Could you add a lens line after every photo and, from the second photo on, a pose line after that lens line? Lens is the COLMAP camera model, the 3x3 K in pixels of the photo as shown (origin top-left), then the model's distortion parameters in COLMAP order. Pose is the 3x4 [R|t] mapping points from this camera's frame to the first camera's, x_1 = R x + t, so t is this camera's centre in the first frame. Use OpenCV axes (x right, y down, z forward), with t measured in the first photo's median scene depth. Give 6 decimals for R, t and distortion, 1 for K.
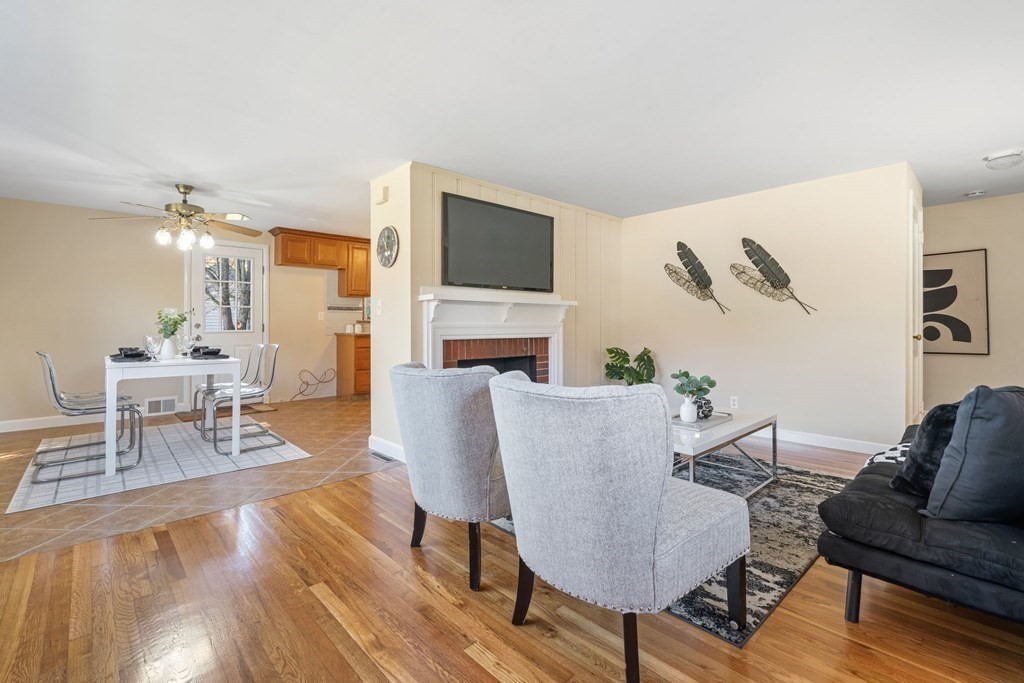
lens RADIAL K [[453.1, 0, 518.6], [0, 453.1, 326.2], [0, 0, 1]] dist [0.000215, 0.000166]
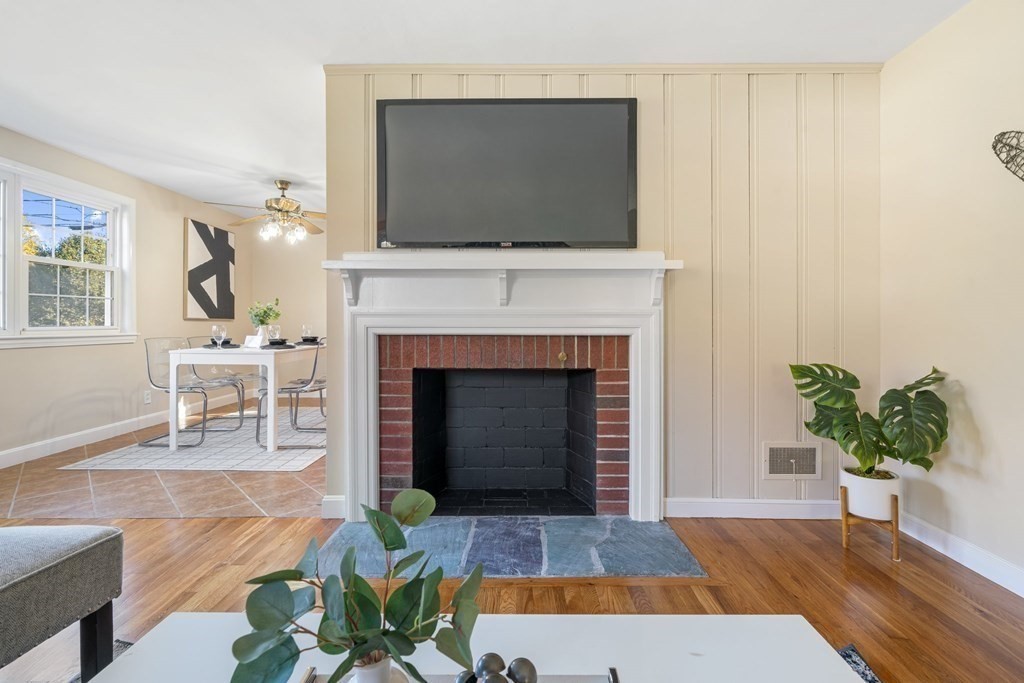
lens RADIAL K [[453.1, 0, 518.6], [0, 453.1, 326.2], [0, 0, 1]] dist [0.000215, 0.000166]
pose [[0.726472, 0.008113, -0.687148, 0.383907], [-0.003884, 0.999963, 0.007700, 0.012059], [0.687185, -0.002925, 0.726477, 0.630784]]
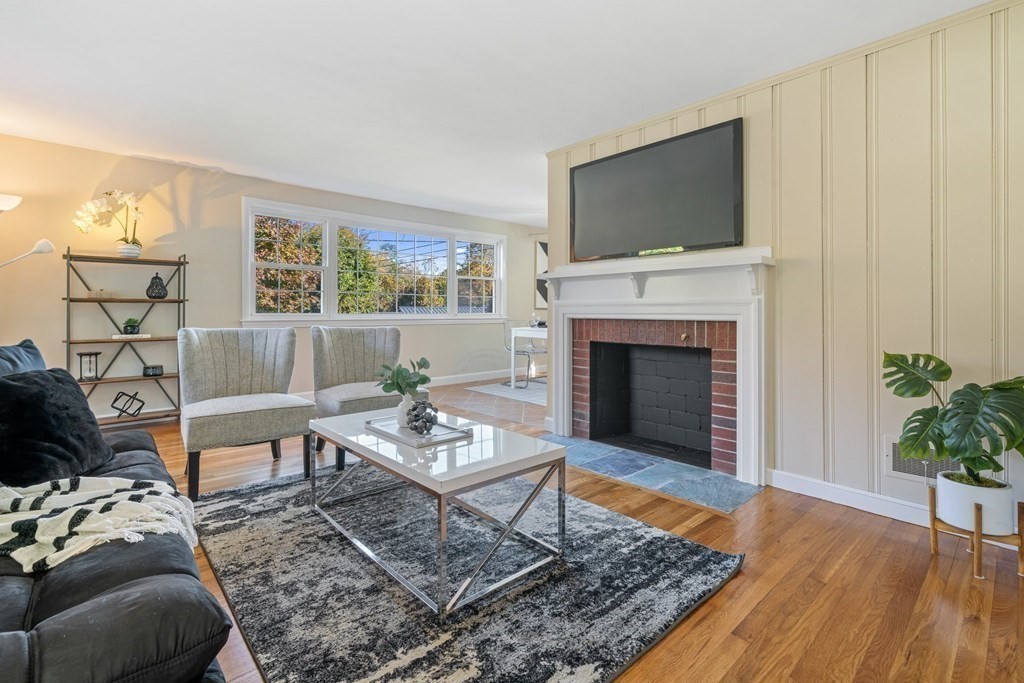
lens RADIAL K [[475.4, 0, 510.8], [0, 475.4, 311.5], [0, 0, 1]] dist [0.000119, 0.000105]
pose [[-0.014562, 0.002700, -0.999890, 0.813622], [-0.003056, 0.999992, 0.002744, 0.012578], [0.999889, 0.003096, -0.014553, 0.827768]]
